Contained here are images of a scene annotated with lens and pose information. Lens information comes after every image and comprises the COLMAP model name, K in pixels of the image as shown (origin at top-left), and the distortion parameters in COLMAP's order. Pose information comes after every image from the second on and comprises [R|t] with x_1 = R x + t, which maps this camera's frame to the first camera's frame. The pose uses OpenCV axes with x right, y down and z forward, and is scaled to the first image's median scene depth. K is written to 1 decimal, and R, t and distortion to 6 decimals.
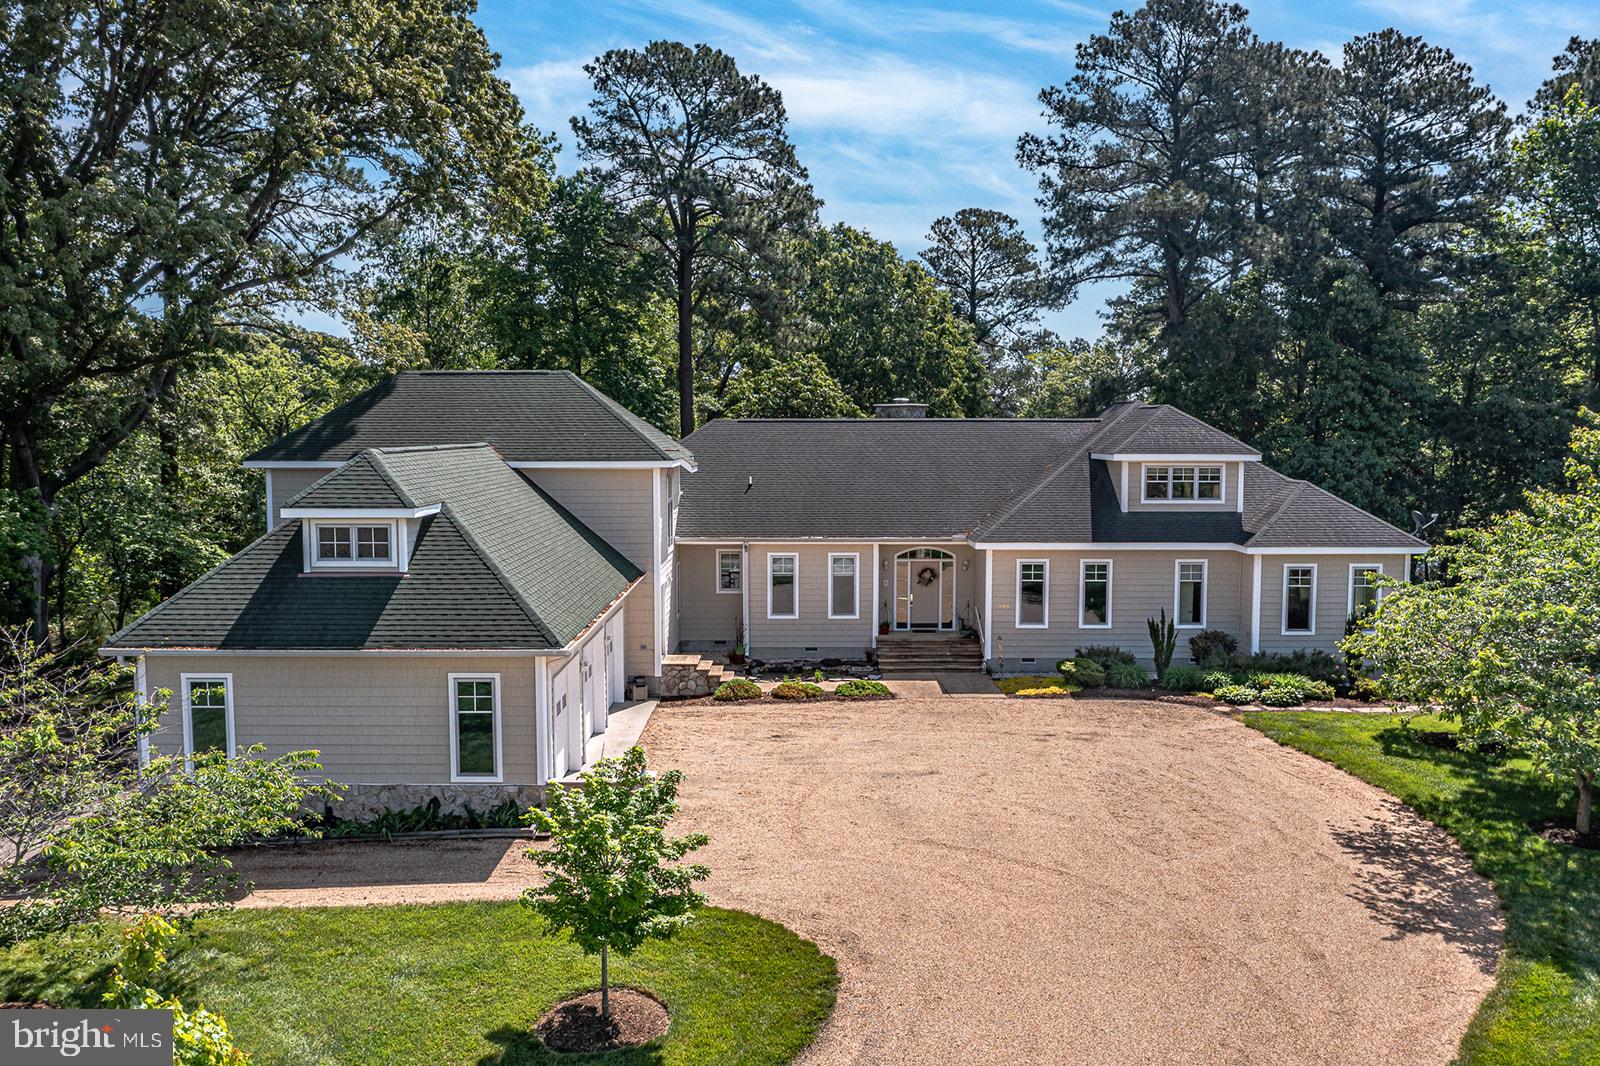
lens RADIAL K [[1273.9, 0, 800.0], [0, 1273.9, 533.0], [0, 0, 1]] dist [-0.022338, 0.002396]
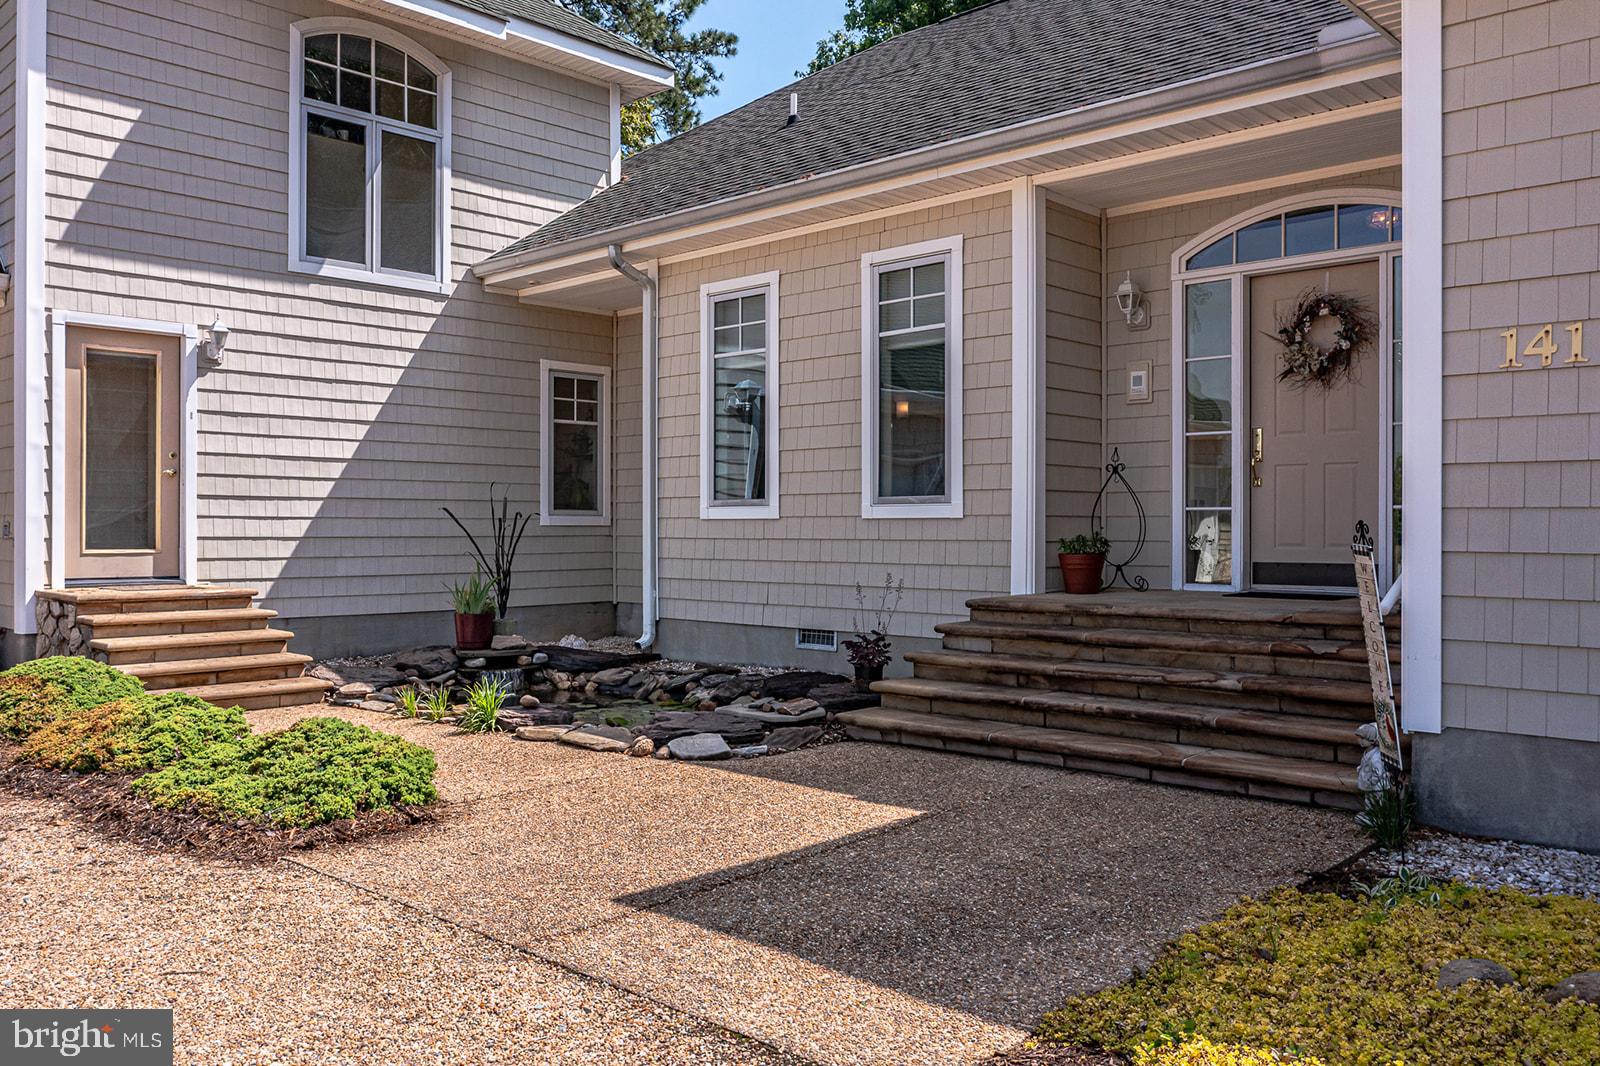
lens RADIAL K [[1273.9, 0, 800.0], [0, 1273.9, 533.0], [0, 0, 1]] dist [-0.022338, 0.002396]
pose [[0.724351, 0.002829, -0.689425, 0.187128], [-0.059497, 0.996517, -0.058422, 0.085854], [0.686859, 0.083337, 0.721997, 0.813800]]
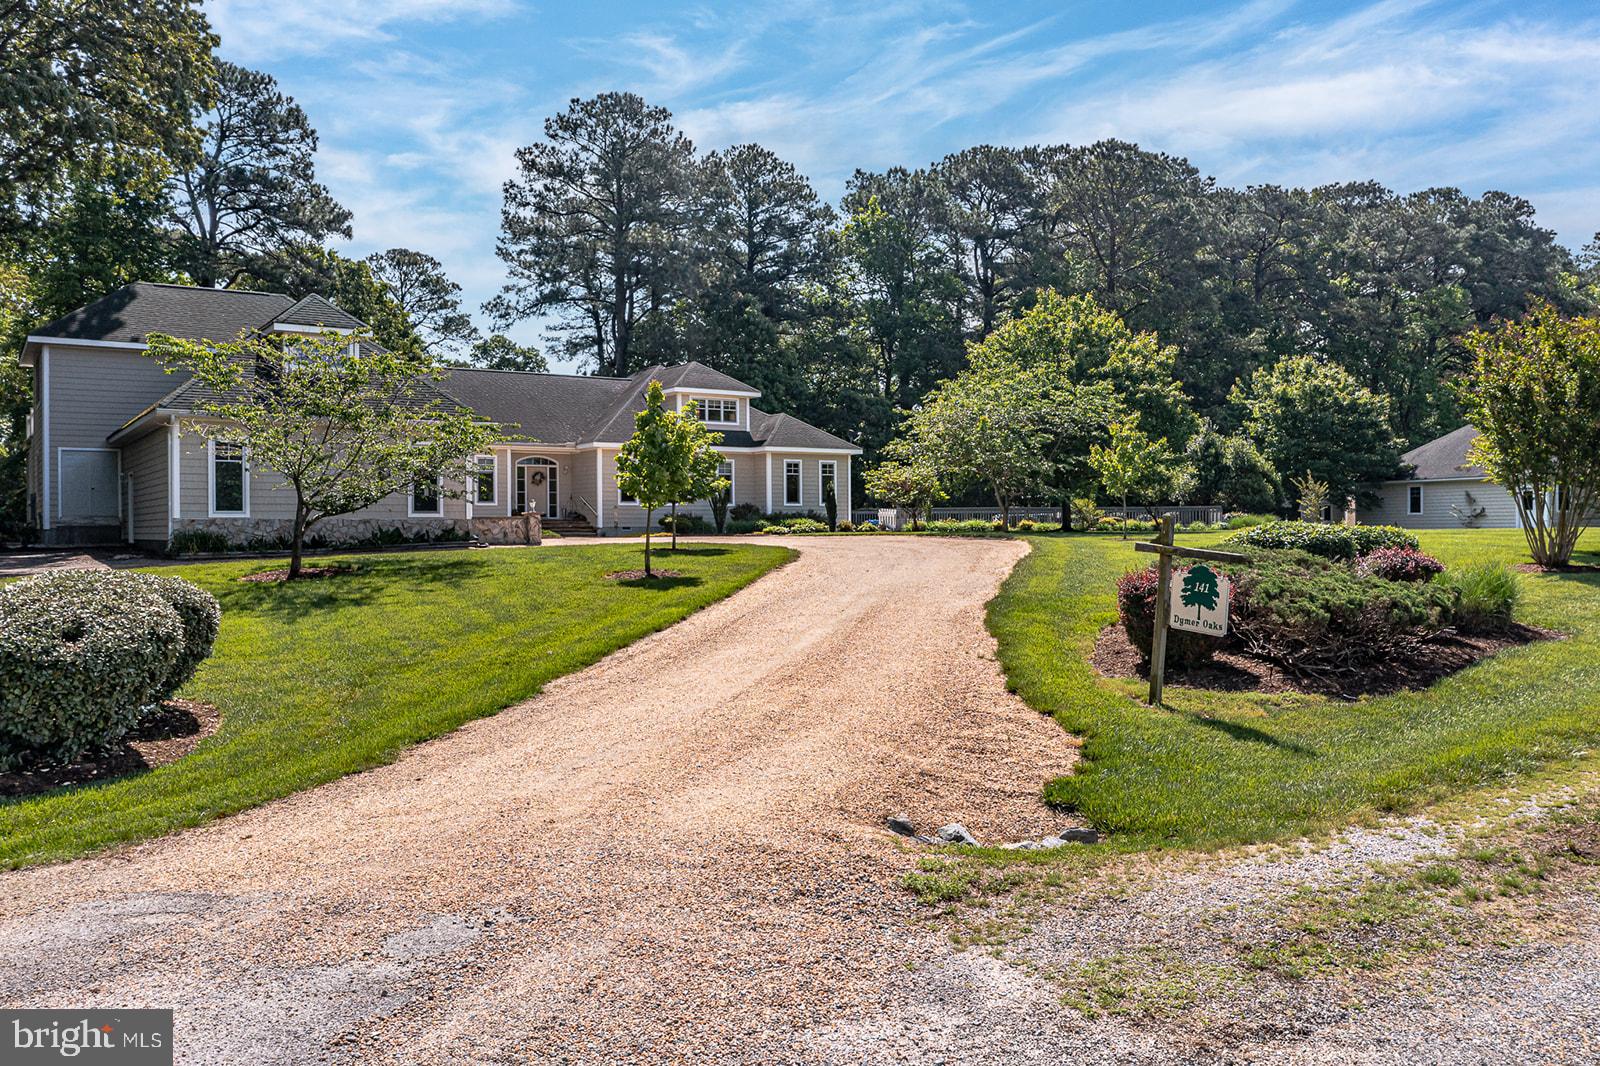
lens RADIAL K [[1296.2, 0, 800.0], [0, 1296.2, 533.0], [0, 0, 1]] dist [-0.024916, 0.008271]
pose [[0.832480, -0.005622, 0.554027, -0.437792], [0.053771, 0.996048, -0.070690, 0.208193], [-0.551440, 0.088638, 0.829492, -0.284088]]
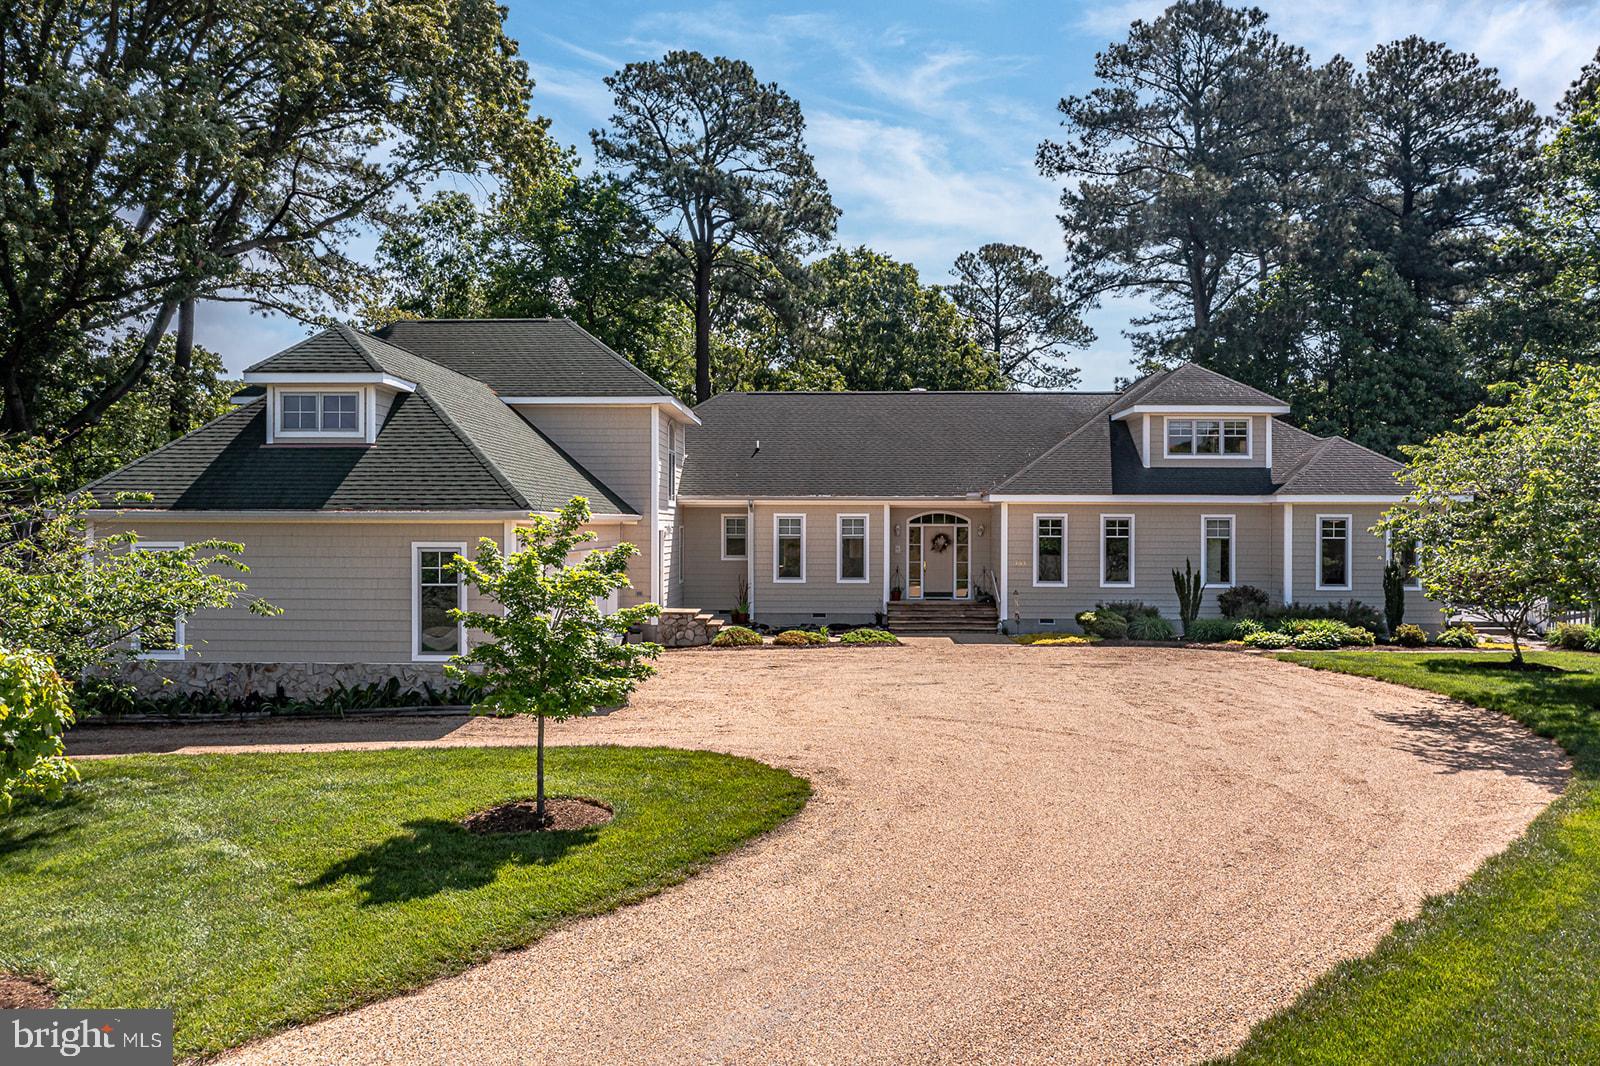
lens RADIAL K [[1270.9, 0, 800.0], [0, 1270.9, 533.0], [0, 0, 1]] dist [-0.023224, 0.004812]
pose [[0.999619, 0.002900, -0.027462, 0.020744], [-0.005093, 0.996770, -0.080150, 0.106788], [0.027141, 0.080259, 0.996404, 0.046901]]
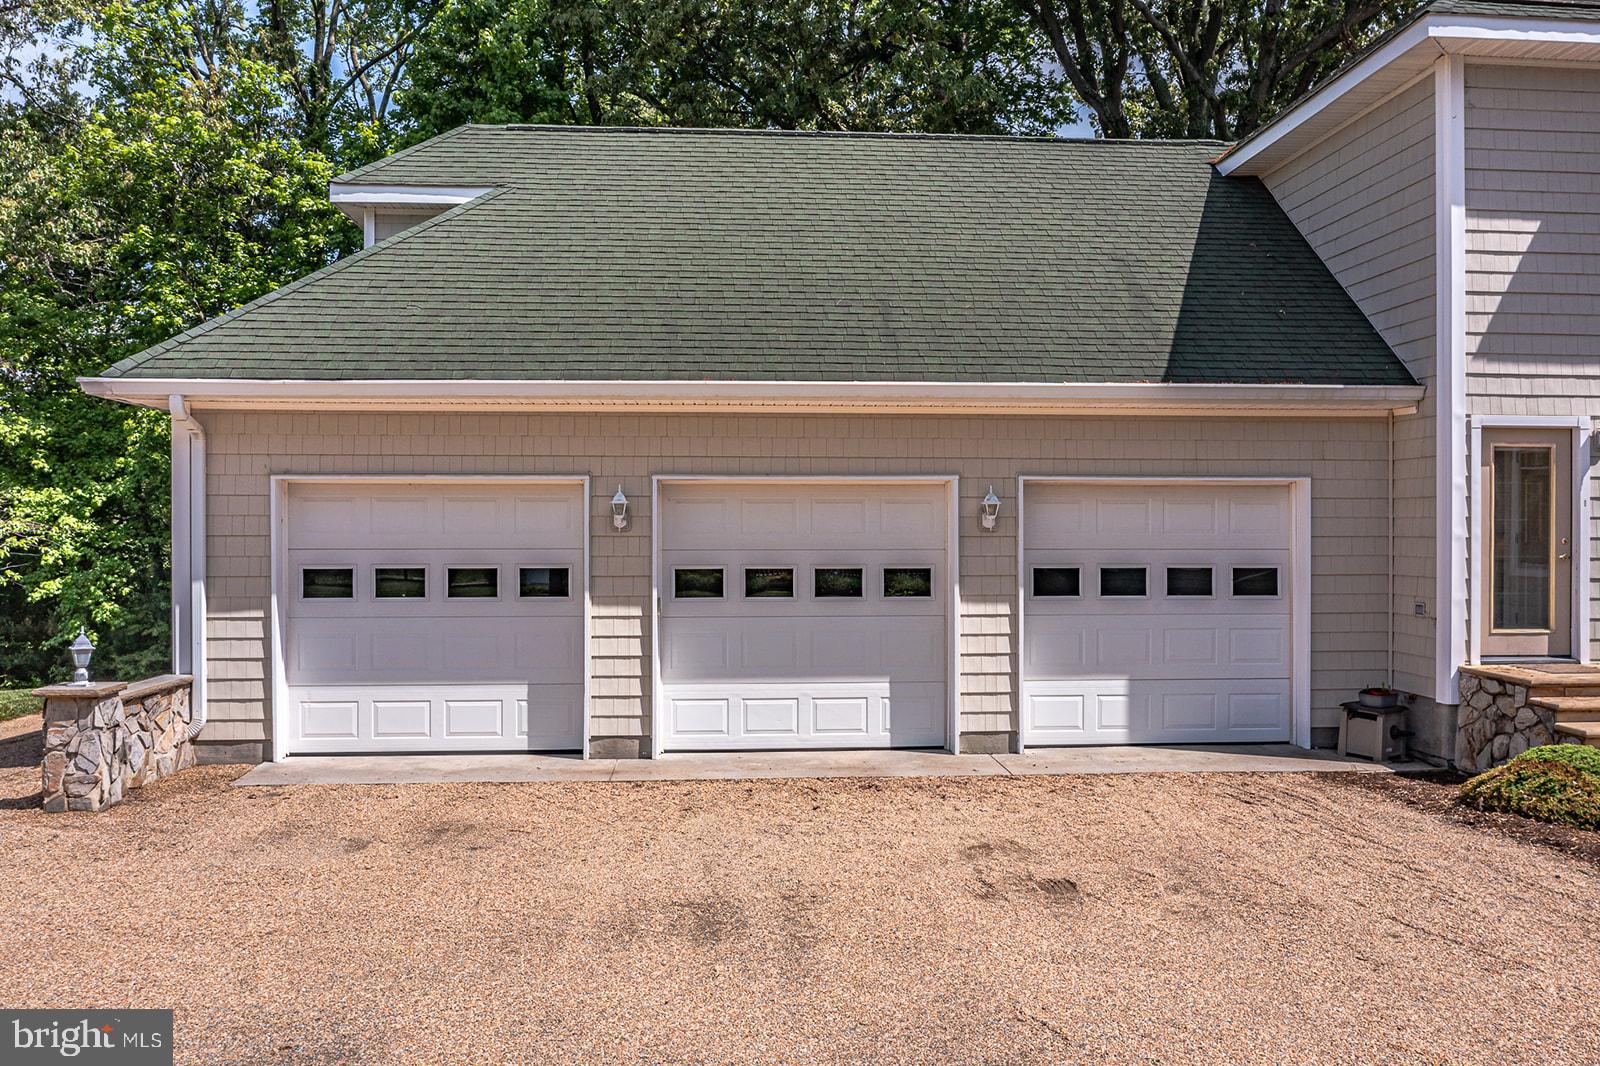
lens RADIAL K [[1270.9, 0, 800.0], [0, 1270.9, 533.0], [0, 0, 1]] dist [-0.023224, 0.004812]
pose [[0.070088, 0.002578, -0.997537, 0.175926], [-0.087022, 0.996200, -0.003539, 0.075679], [0.993738, 0.087055, 0.070047, 0.722559]]
